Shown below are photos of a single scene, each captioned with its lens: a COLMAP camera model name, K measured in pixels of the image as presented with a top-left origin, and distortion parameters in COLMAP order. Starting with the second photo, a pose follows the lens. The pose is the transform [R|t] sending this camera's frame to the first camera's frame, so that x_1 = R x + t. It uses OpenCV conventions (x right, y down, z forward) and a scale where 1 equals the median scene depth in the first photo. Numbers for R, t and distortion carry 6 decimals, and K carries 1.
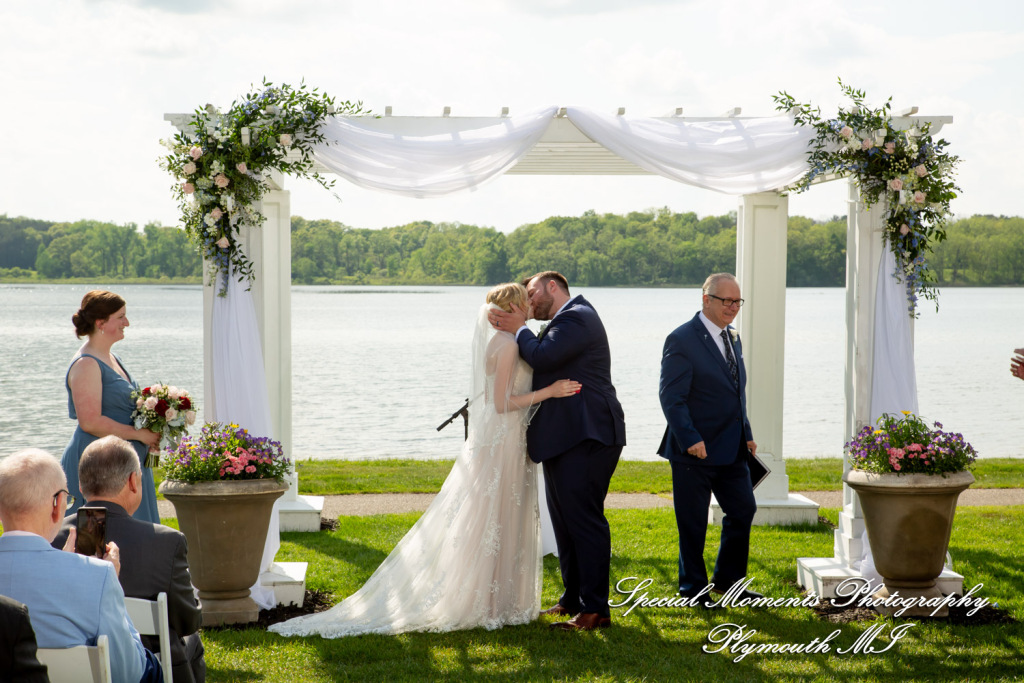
lens RADIAL K [[2359.0, 0, 512.0], [0, 2359.0, 341.5], [0, 0, 1]] dist [0.439946, 0.205097]
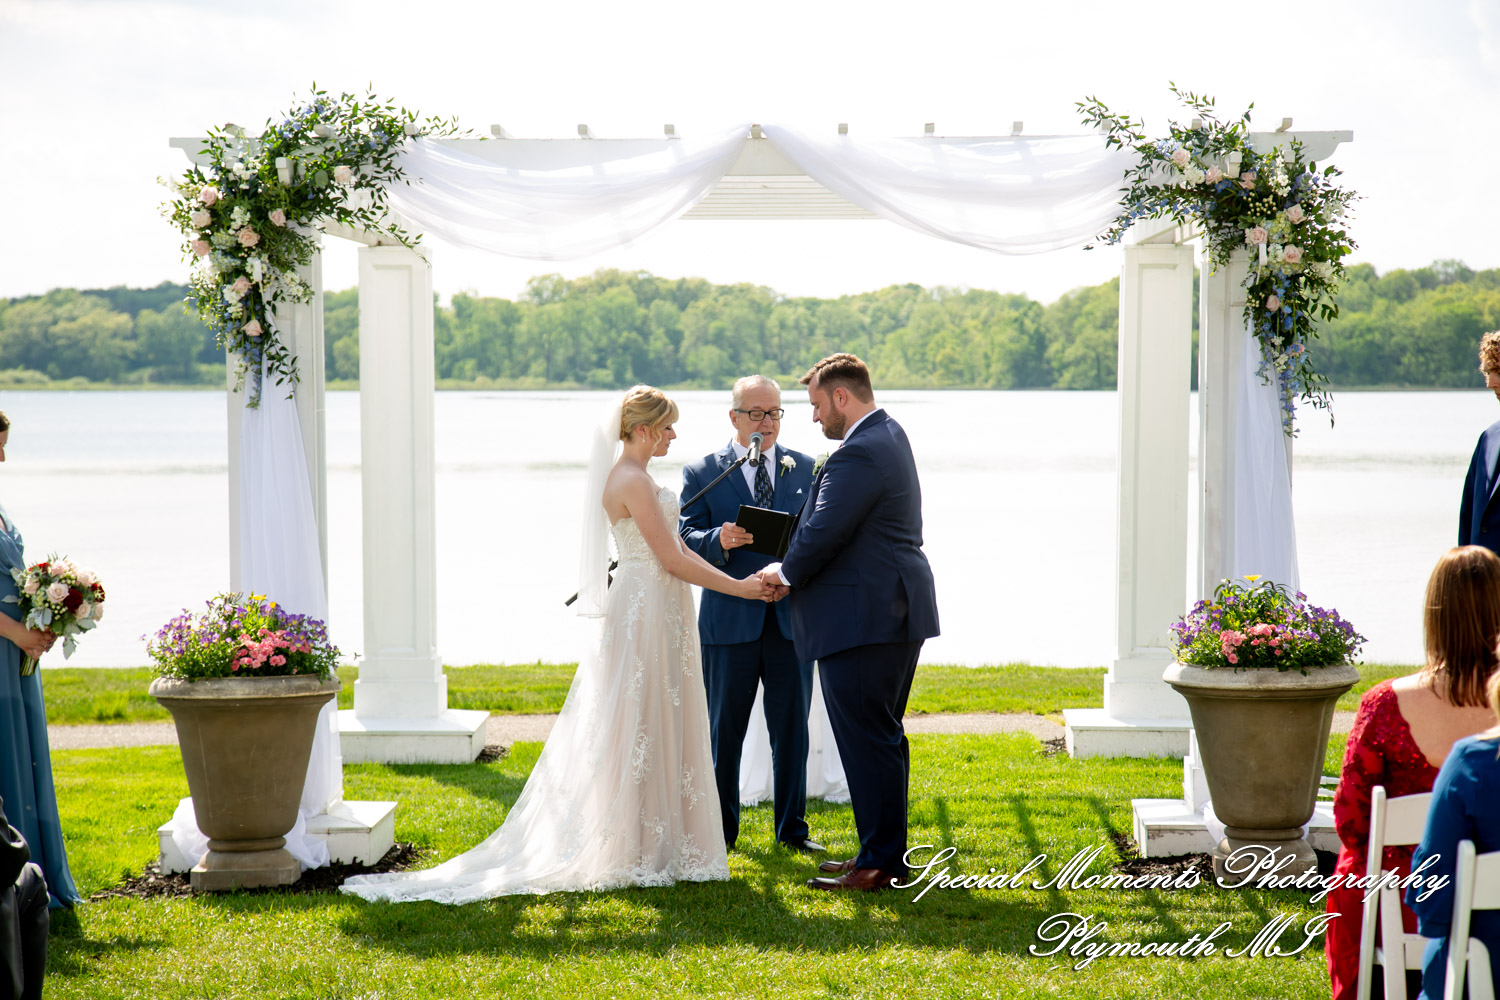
lens RADIAL K [[3977.1, 0, 745.7], [0, 3977.1, 508.6], [0, 0, 1]] dist [0.586701, 0.691602]
pose [[0.995972, -0.001143, -0.089657, 0.119232], [0.001669, 0.999982, 0.005791, 0.003450], [0.089649, -0.005917, 0.995956, -0.126995]]
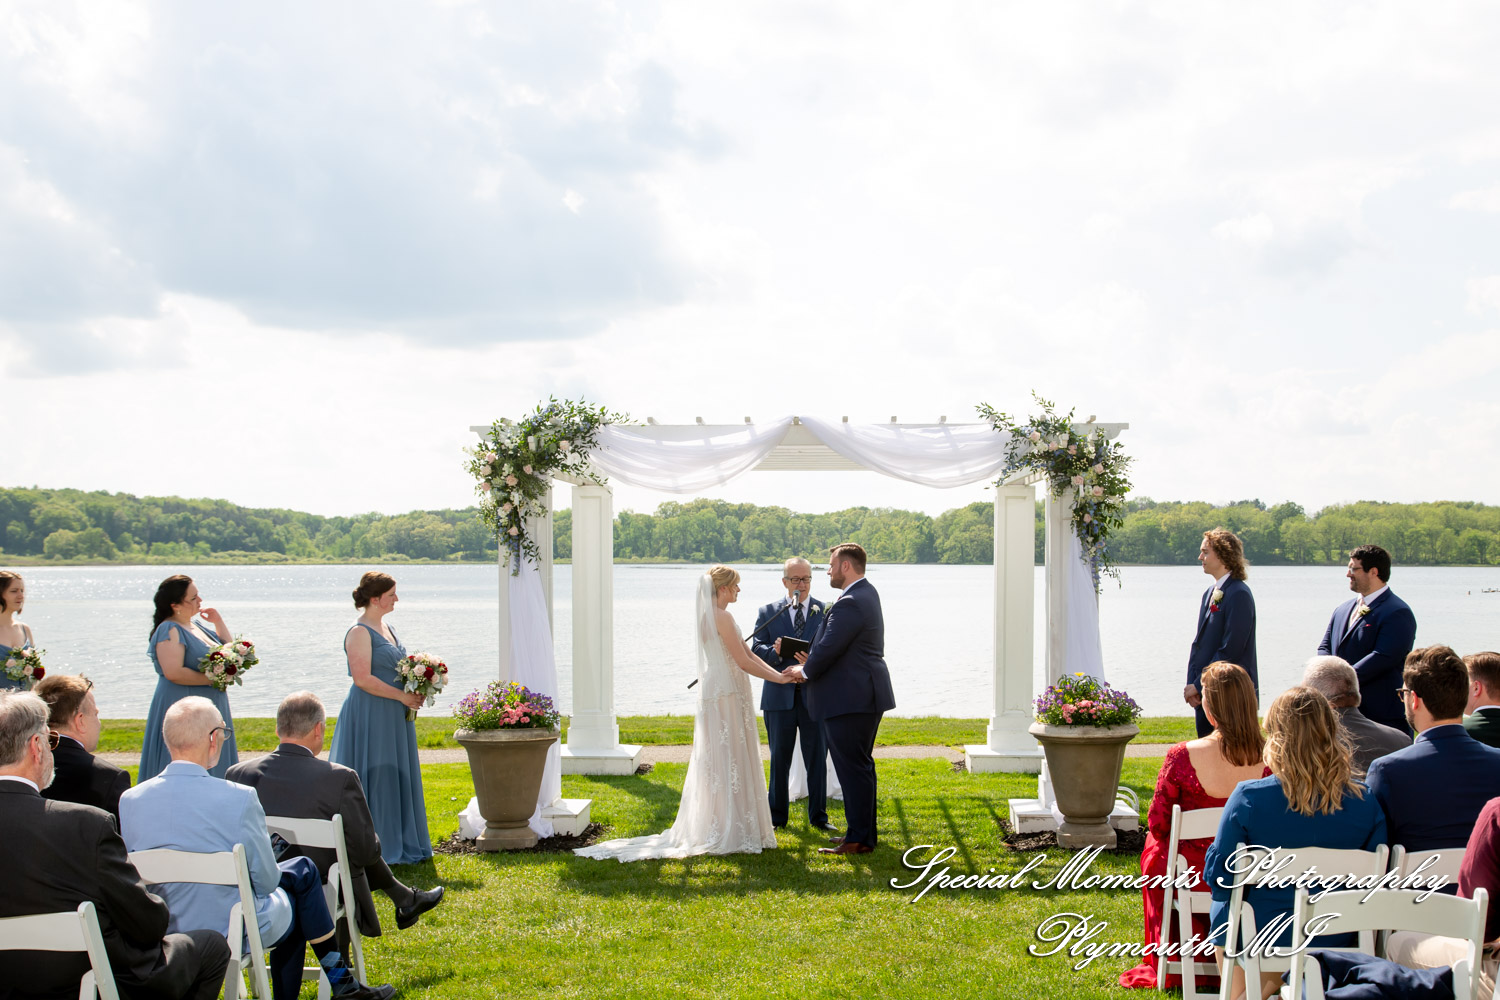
lens RADIAL K [[2102.9, 0, 750.0], [0, 2102.9, 500.0], [0, 0, 1]] dist [0.135814, 0.087236]
pose [[0.994946, -0.005093, -0.100281, 0.103819], [-0.000321, 0.998546, -0.053904, 0.000262], [0.100410, 0.053663, 0.993498, -0.051549]]
